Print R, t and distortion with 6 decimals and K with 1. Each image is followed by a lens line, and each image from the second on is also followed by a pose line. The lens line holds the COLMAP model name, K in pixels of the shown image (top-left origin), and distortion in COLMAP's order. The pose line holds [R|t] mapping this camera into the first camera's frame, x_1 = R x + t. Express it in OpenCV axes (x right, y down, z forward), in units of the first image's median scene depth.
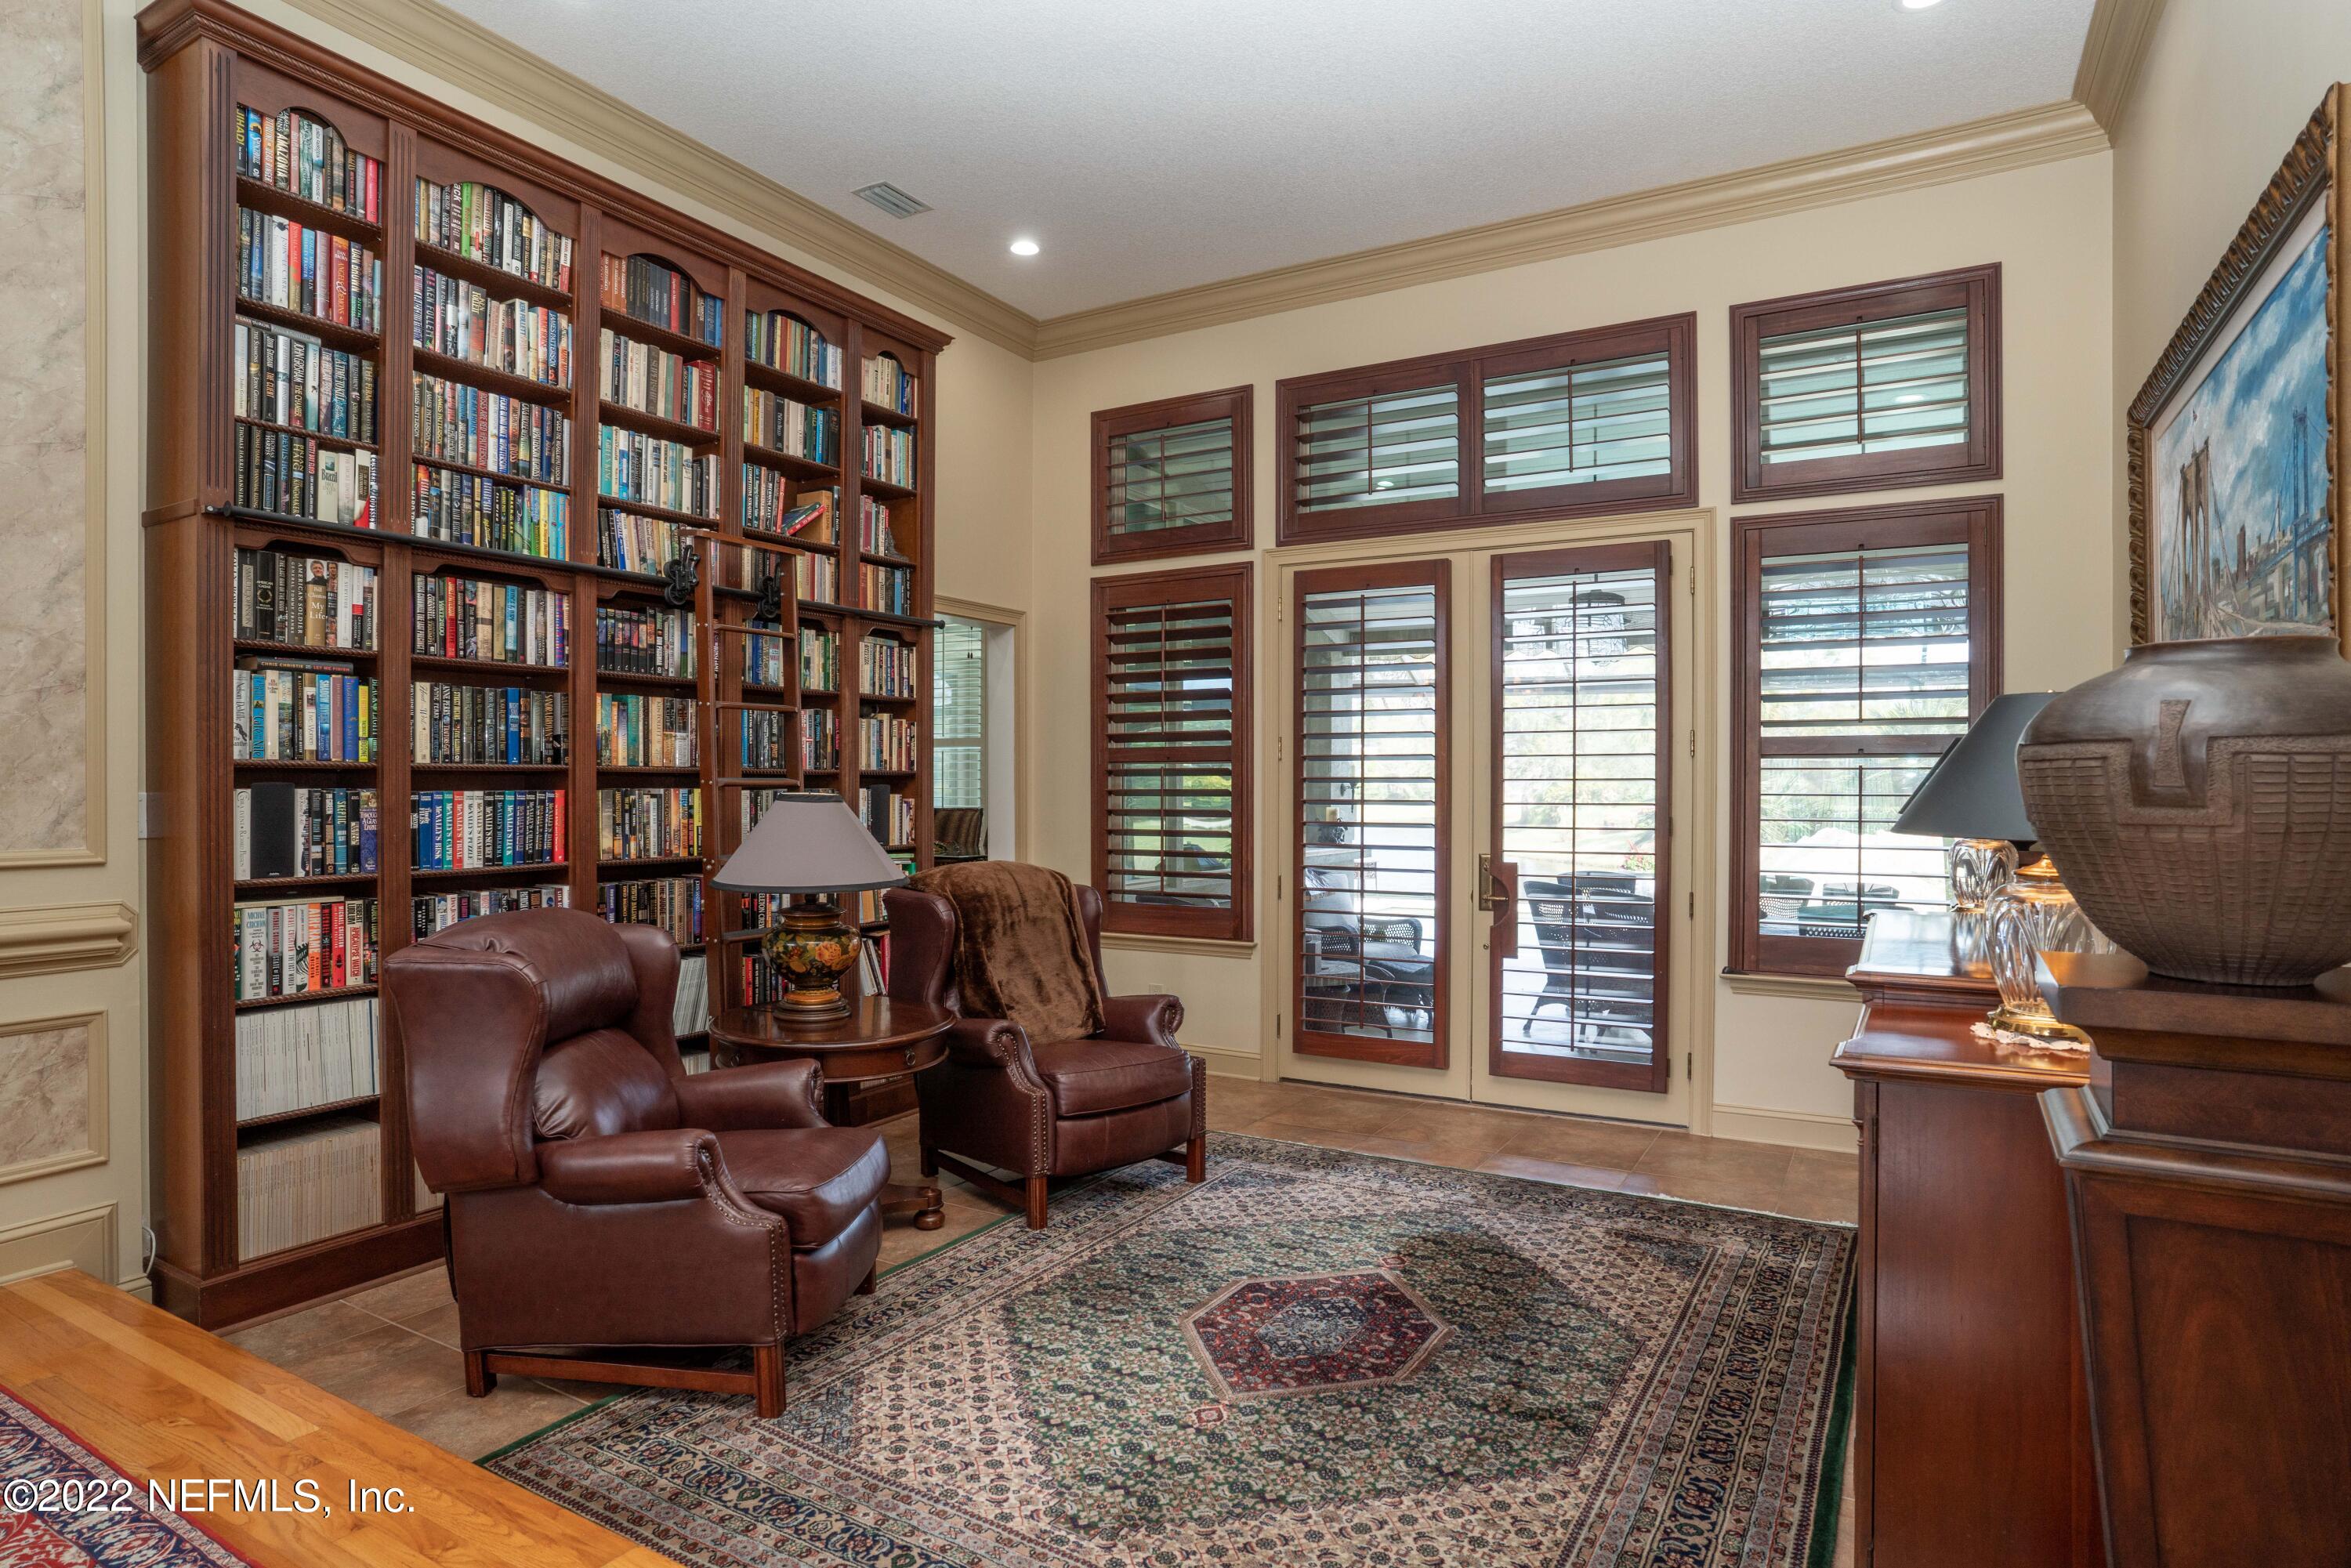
lens RADIAL K [[1333.1, 0, 1158.1], [0, 1333.1, 791.5], [0, 0, 1]] dist [-0.086549, 0.049842]
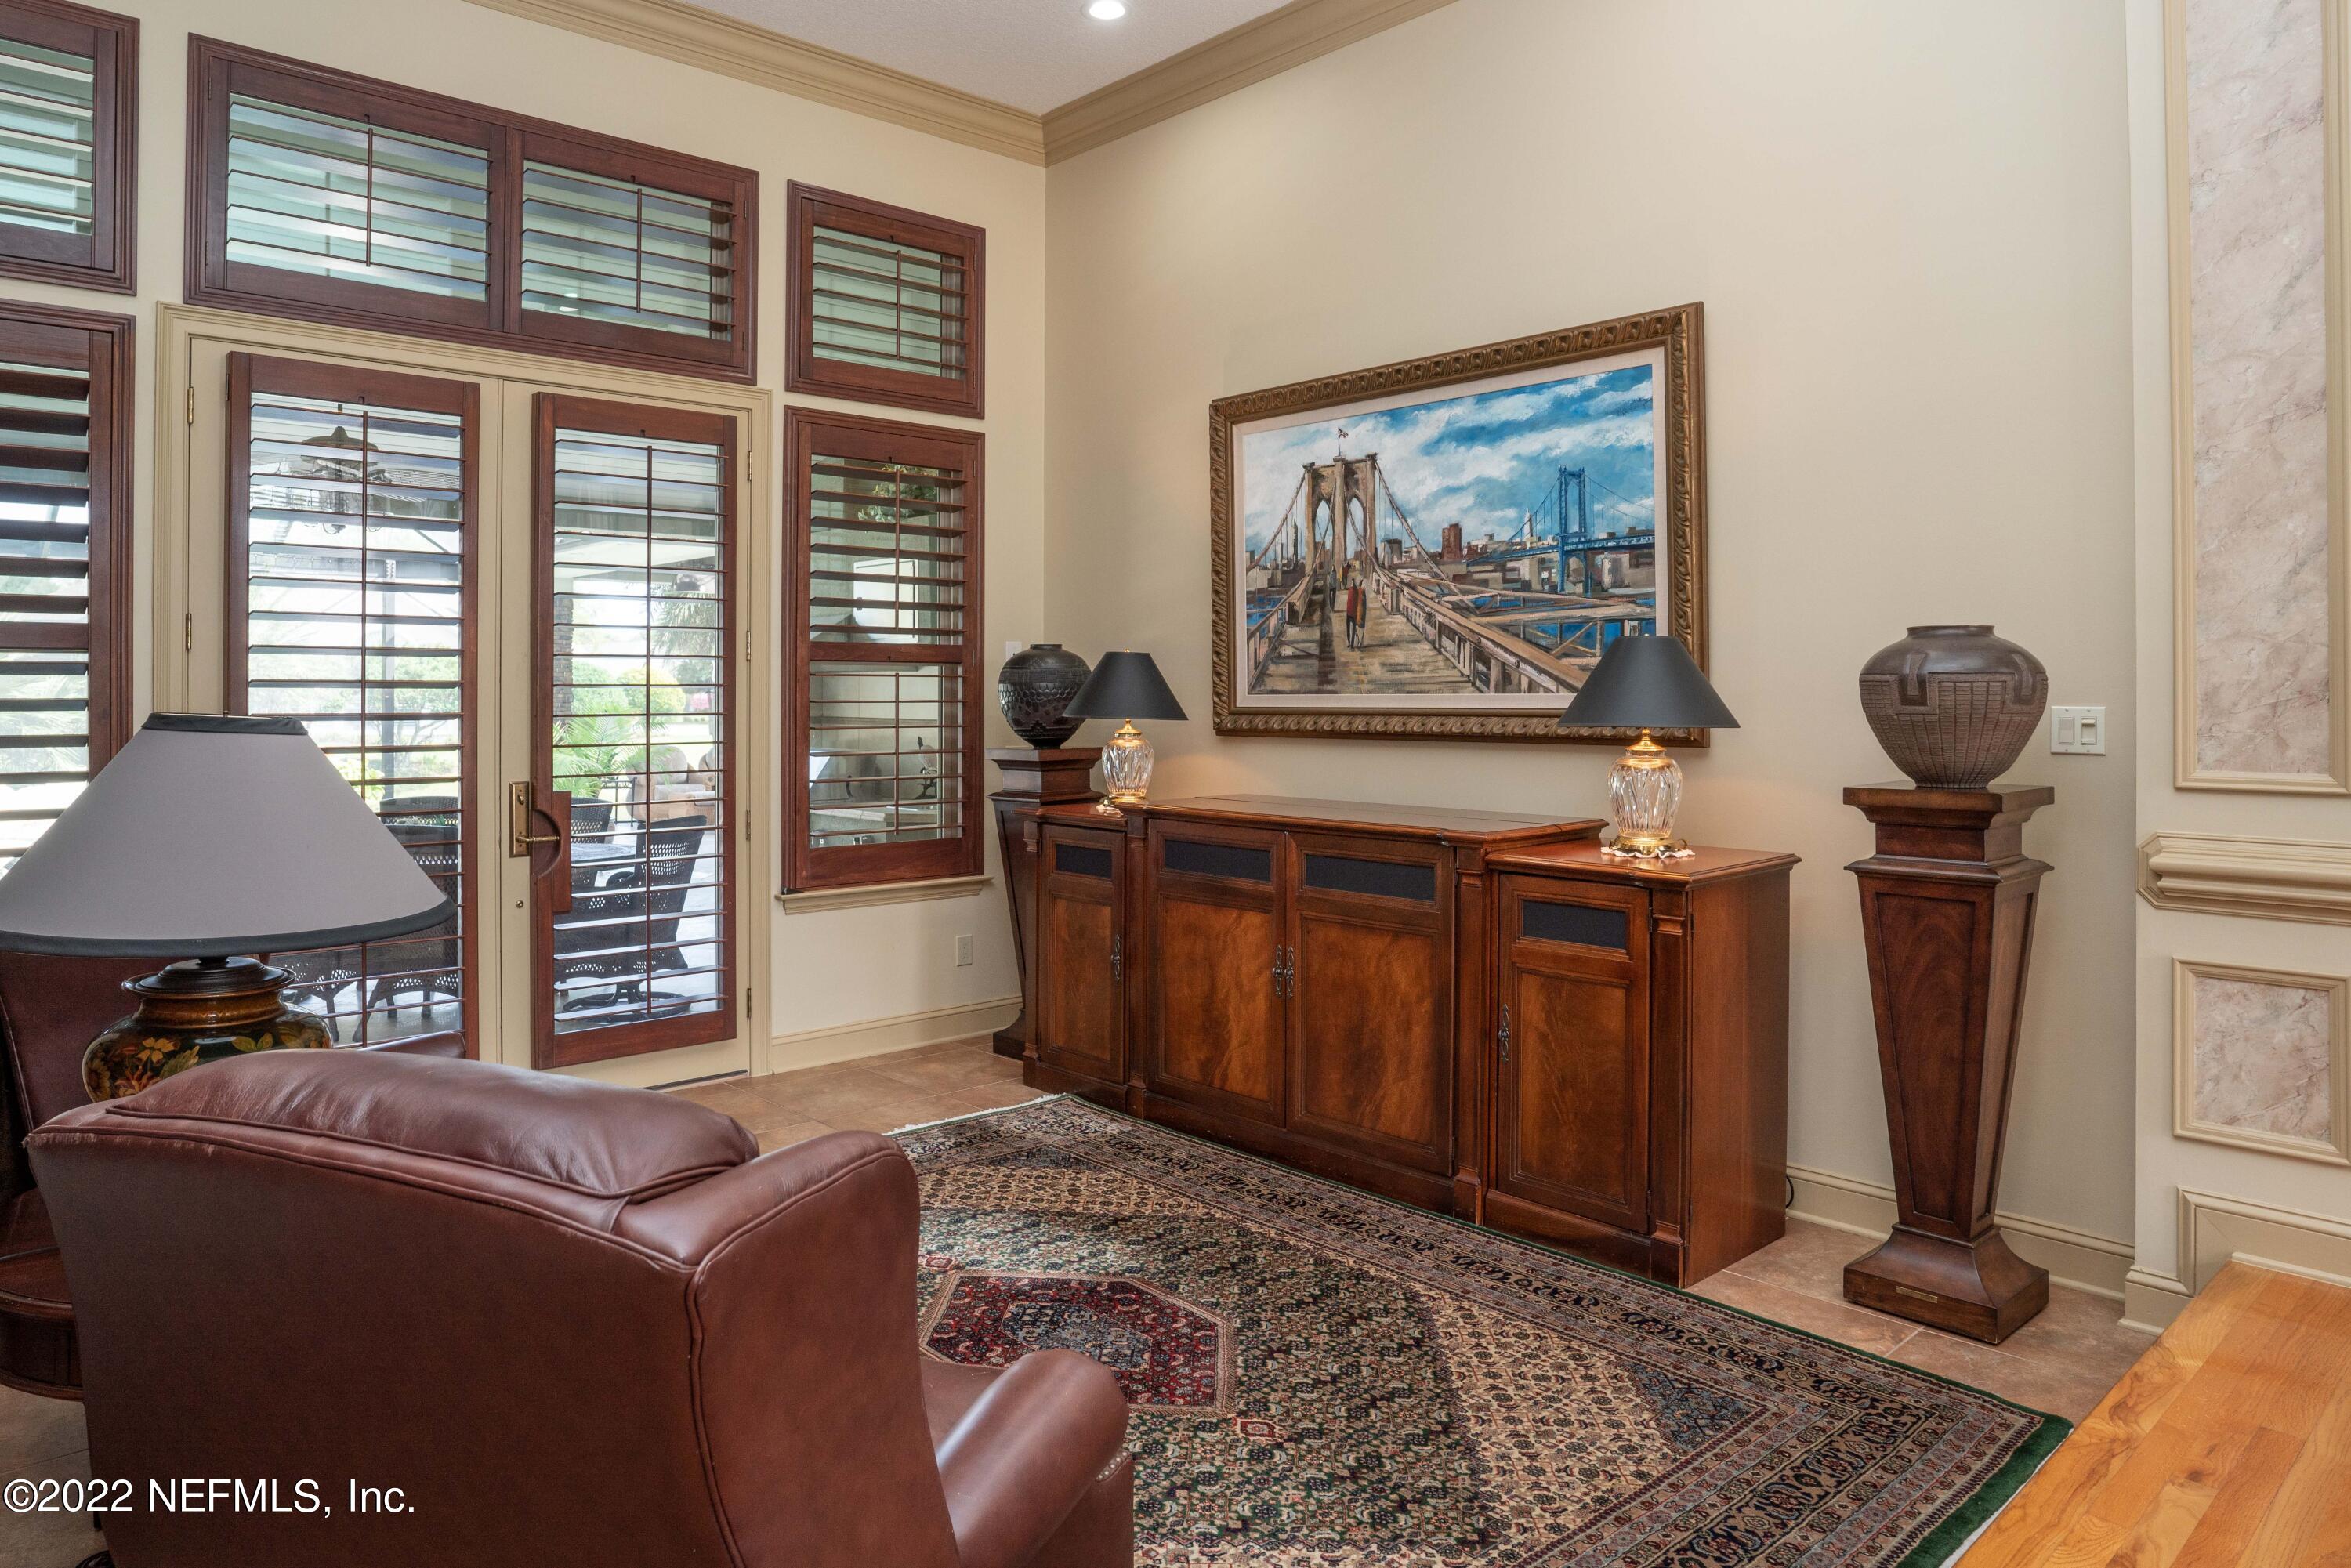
lens RADIAL K [[1507.3, 0, 1178.0], [0, 1507.3, 694.0], [0, 0, 1]] dist [-0.095691, 0.080611]
pose [[0.266396, -0.001923, 0.963862, -0.654818], [0.004228, 0.999991, 0.000827, -0.003872], [-0.963854, 0.003855, 0.266402, 0.571973]]
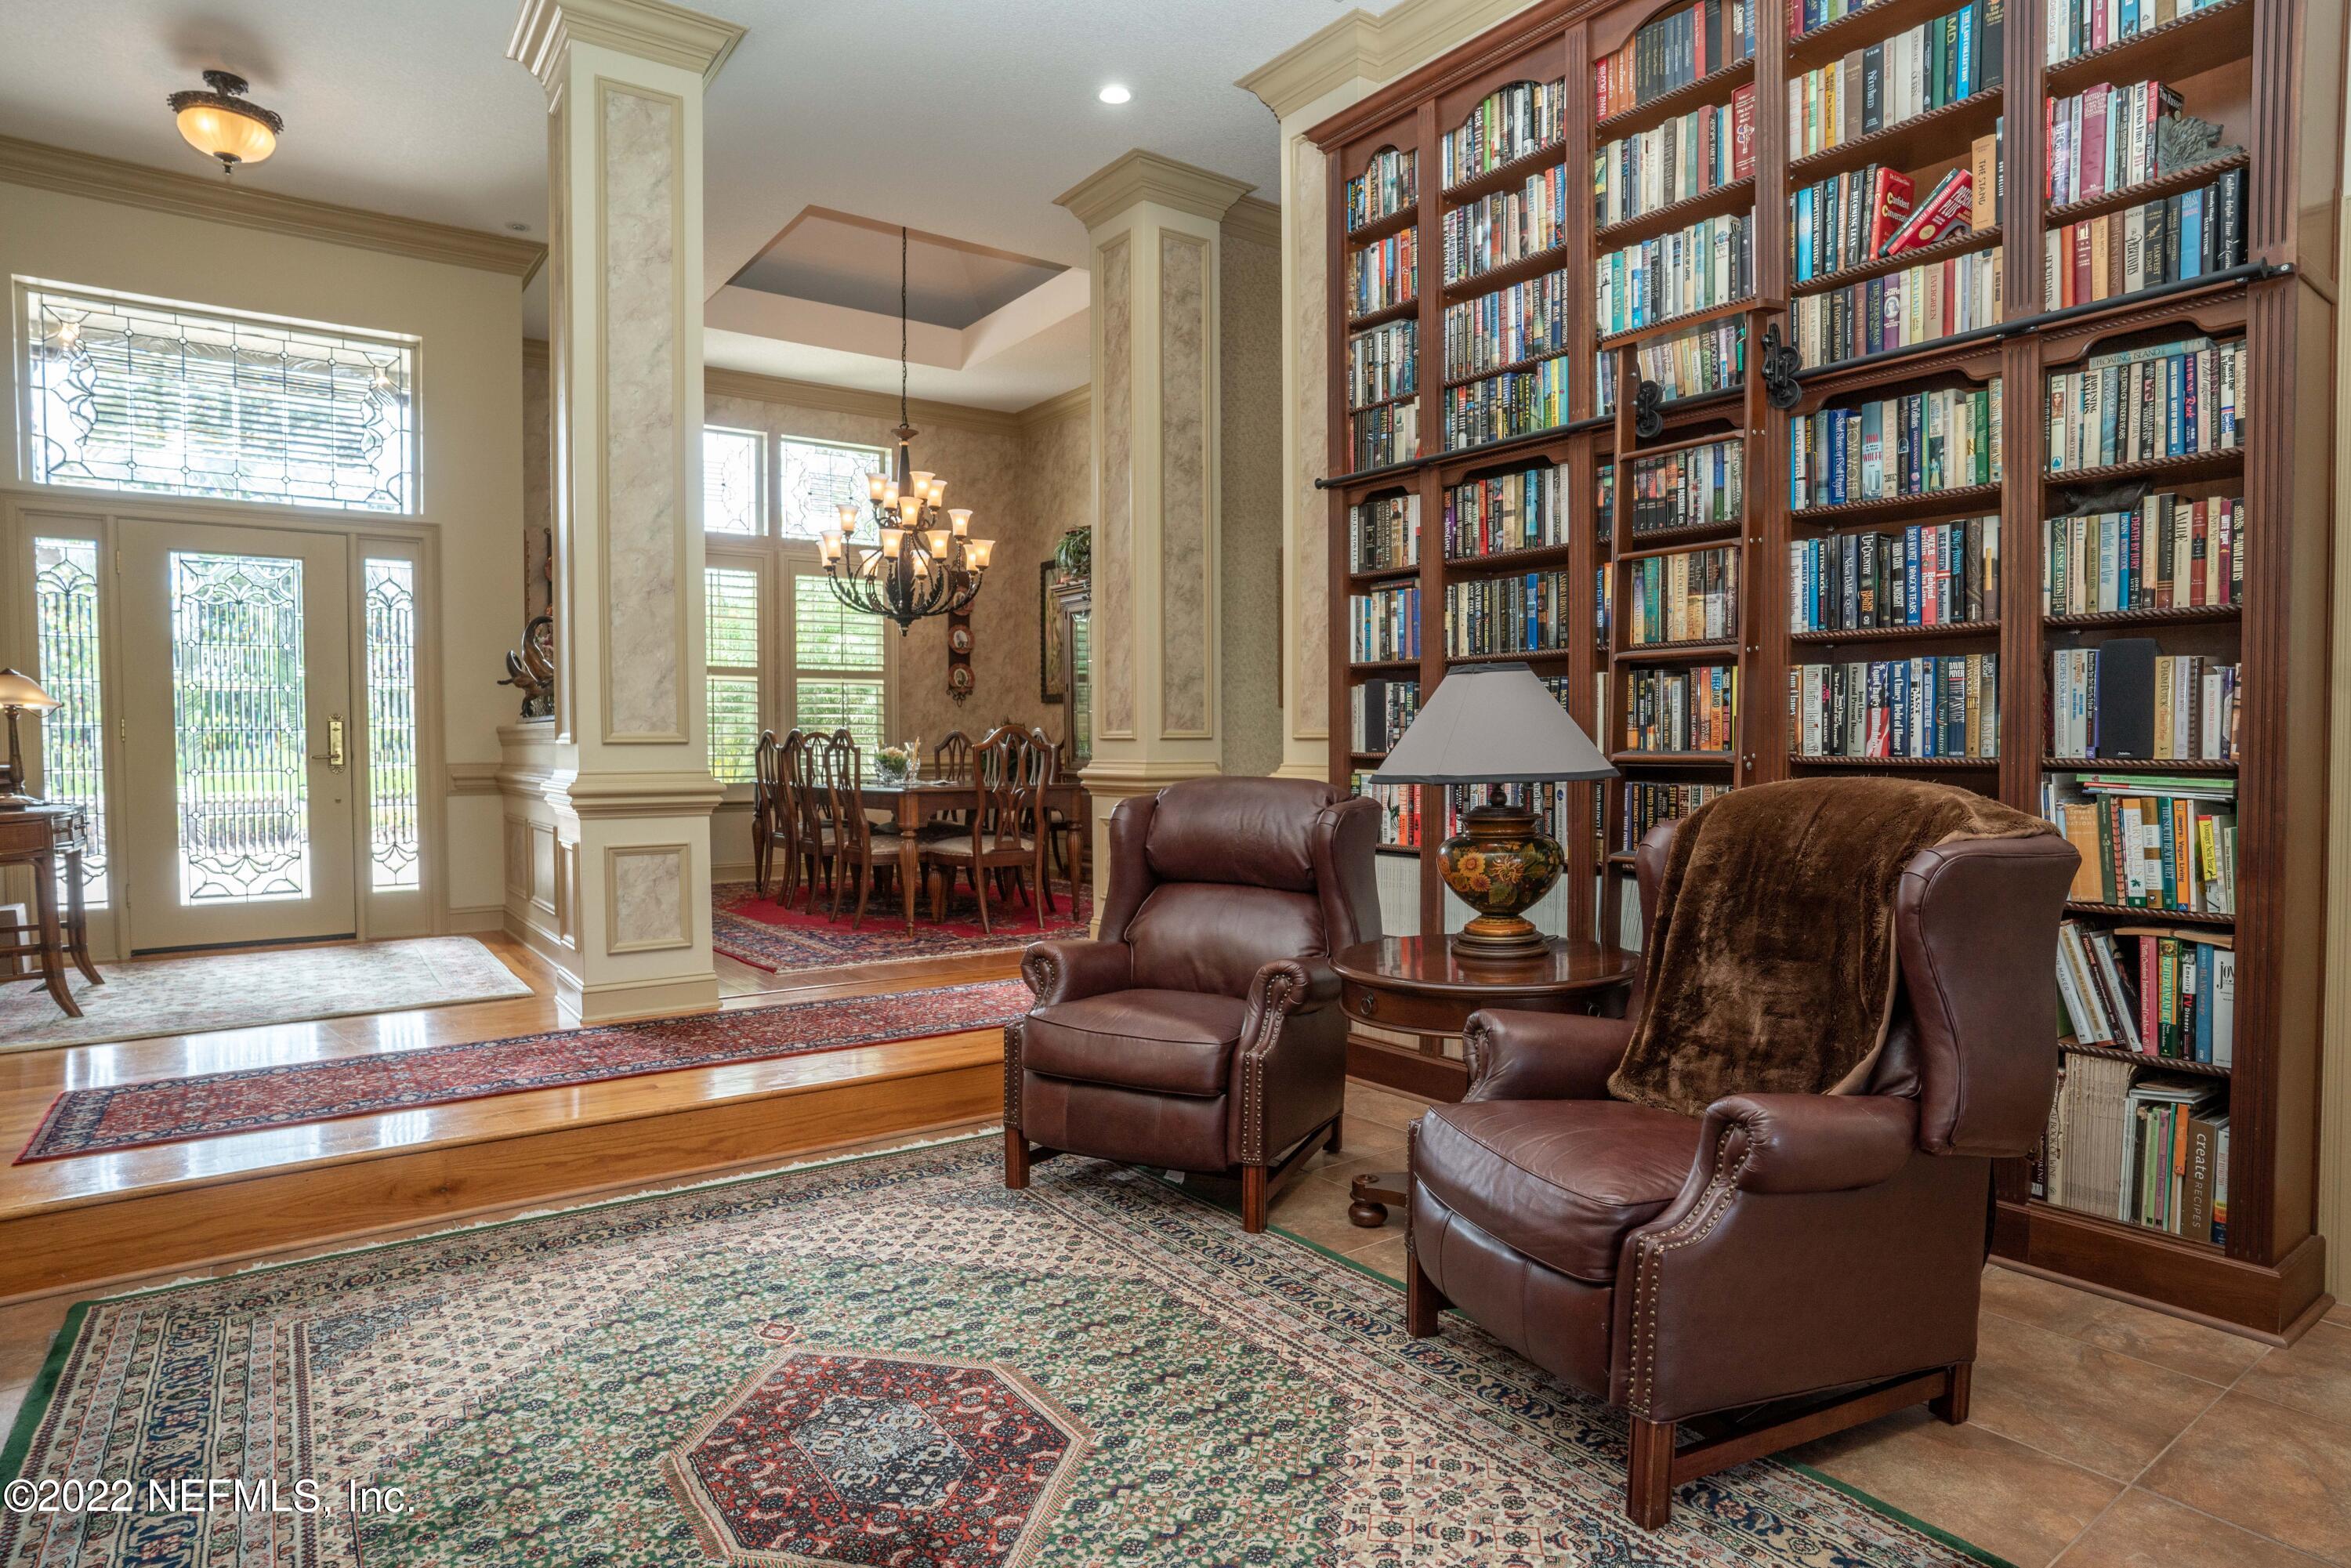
lens RADIAL K [[1333.1, 0, 1158.1], [0, 1333.1, 791.5], [0, 0, 1]] dist [-0.086549, 0.049842]
pose [[-0.421162, 0.032042, -0.906419, 0.532636], [-0.004213, 0.999296, 0.037283, 0.048736], [0.906976, 0.019520, -0.420730, 1.166453]]
